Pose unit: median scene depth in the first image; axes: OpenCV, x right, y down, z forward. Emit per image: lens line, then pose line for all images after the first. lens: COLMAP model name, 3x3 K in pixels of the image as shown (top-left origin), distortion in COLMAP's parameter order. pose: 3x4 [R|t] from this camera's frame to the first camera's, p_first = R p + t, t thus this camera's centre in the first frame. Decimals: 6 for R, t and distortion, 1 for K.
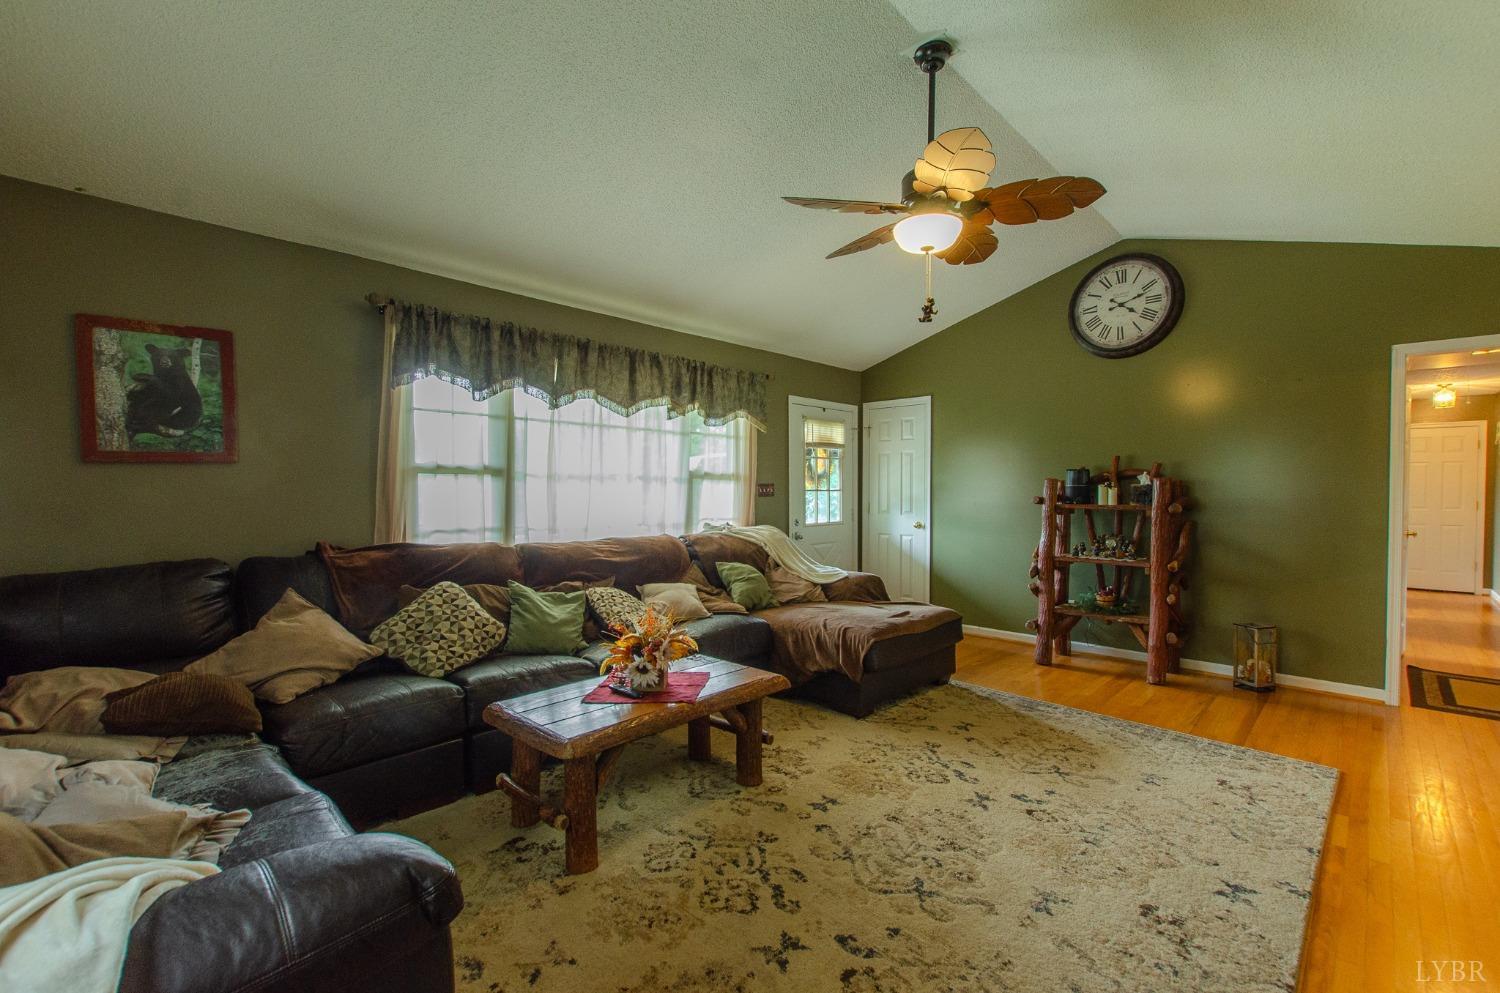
lens RADIAL K [[643.4, 0, 745.9], [0, 643.4, 494.5], [0, 0, 1]] dist [0.004047, -0.001150]
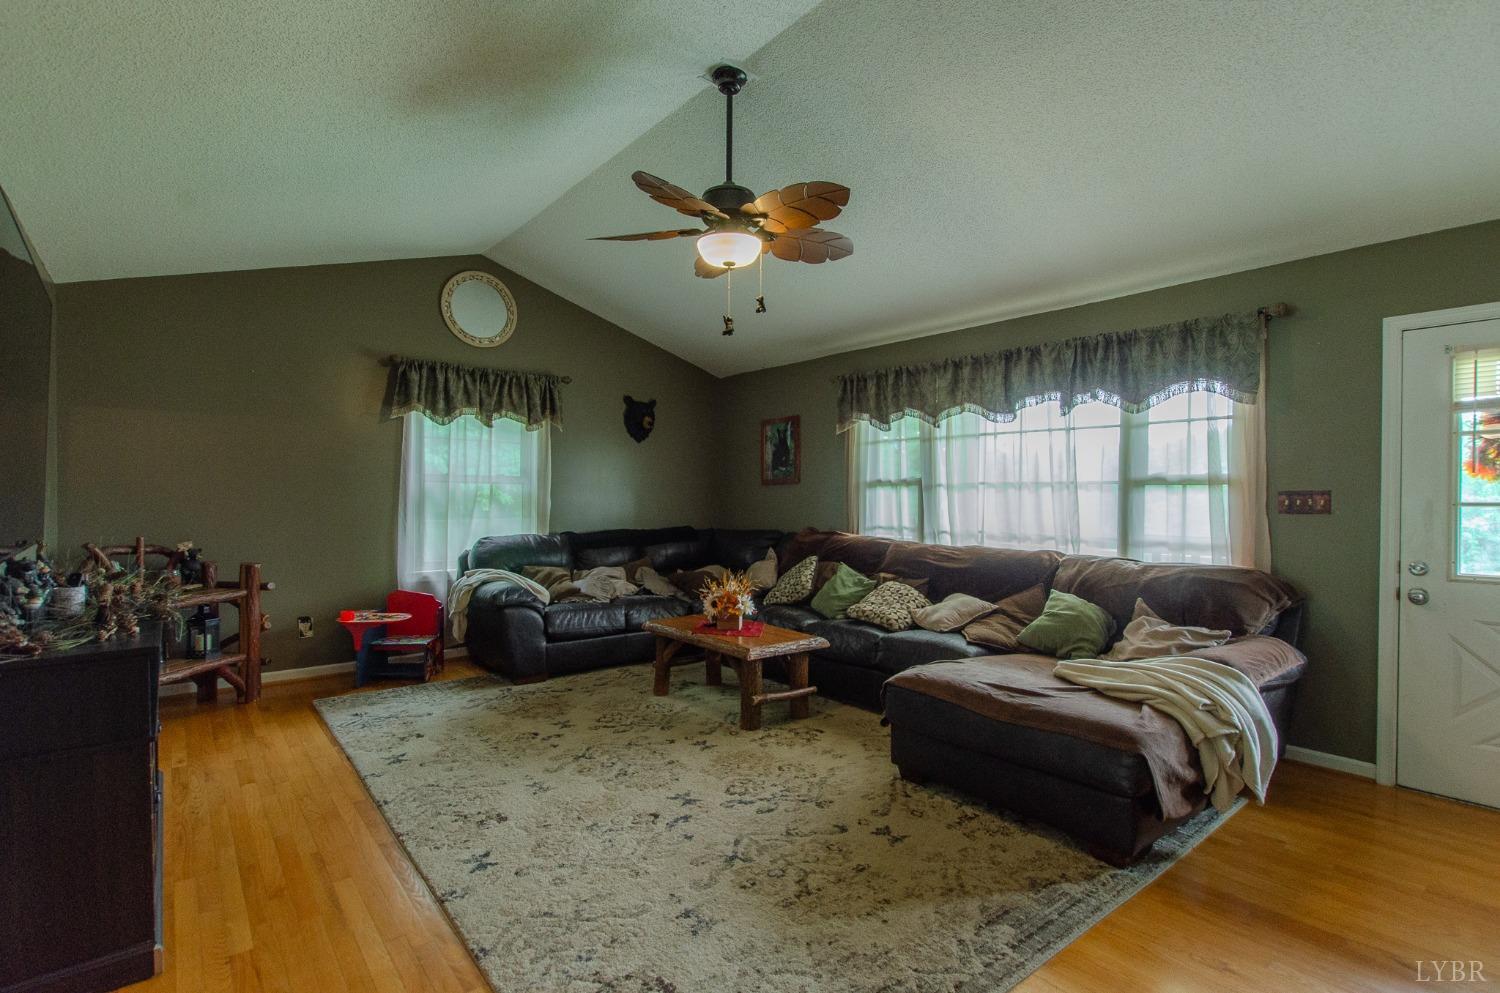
lens RADIAL K [[698.7, 0, 747.3], [0, 698.7, 494.3], [0, 0, 1]] dist [-0.009366, -0.000186]
pose [[-0.105469, -0.008483, -0.994386, 1.329285], [-0.020242, 0.999775, -0.006382, 0.000459], [0.994217, 0.019456, -0.105617, 1.103676]]
